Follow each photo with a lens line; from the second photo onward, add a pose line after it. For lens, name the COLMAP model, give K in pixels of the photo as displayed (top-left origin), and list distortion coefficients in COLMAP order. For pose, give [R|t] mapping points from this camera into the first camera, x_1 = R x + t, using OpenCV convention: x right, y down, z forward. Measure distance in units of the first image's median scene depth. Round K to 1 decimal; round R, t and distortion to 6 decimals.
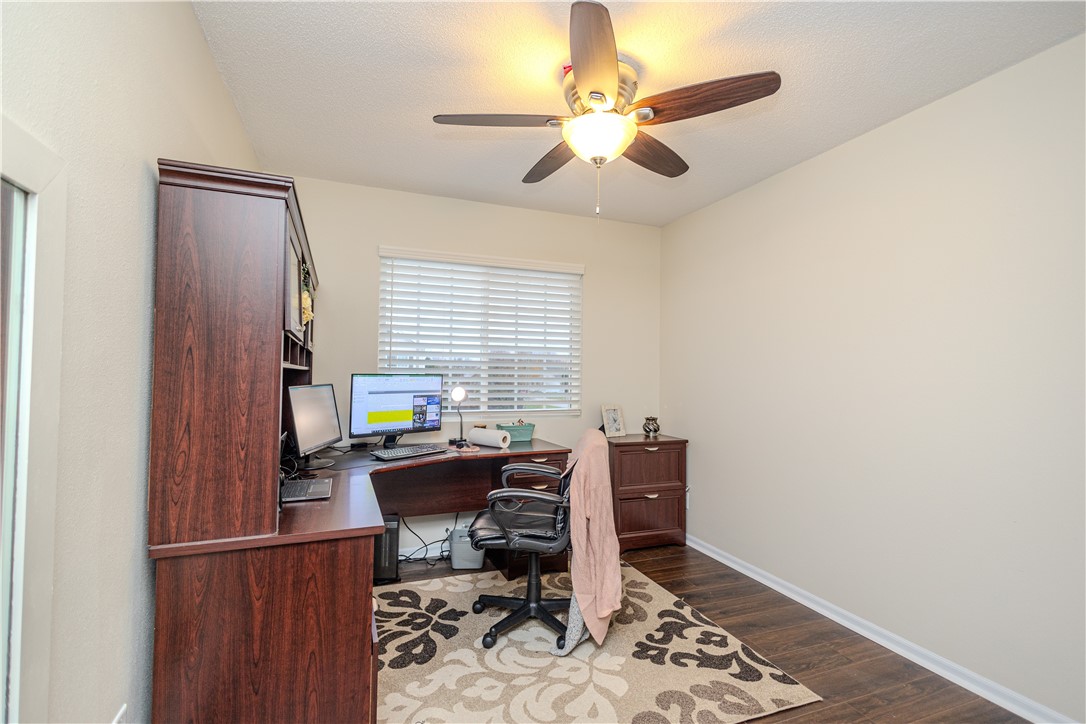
lens RADIAL K [[505.4, 0, 545.8], [0, 505.4, 360.7], [0, 0, 1]] dist [0.016401, -0.005507]
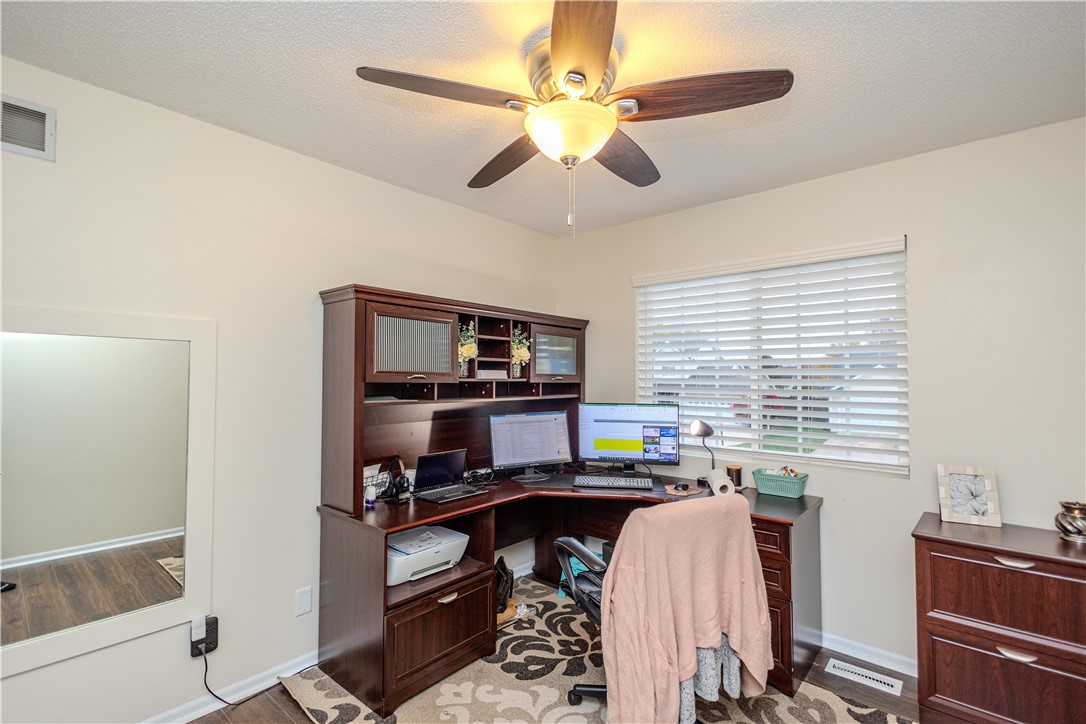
lens RADIAL K [[505.4, 0, 548.9], [0, 505.4, 365.5], [0, 0, 1]] dist [0.016401, -0.005507]
pose [[0.458084, -0.031208, -0.888361, 0.523667], [0.020643, 0.999487, -0.024467, -0.027125], [0.888669, -0.007131, 0.458493, 0.389917]]
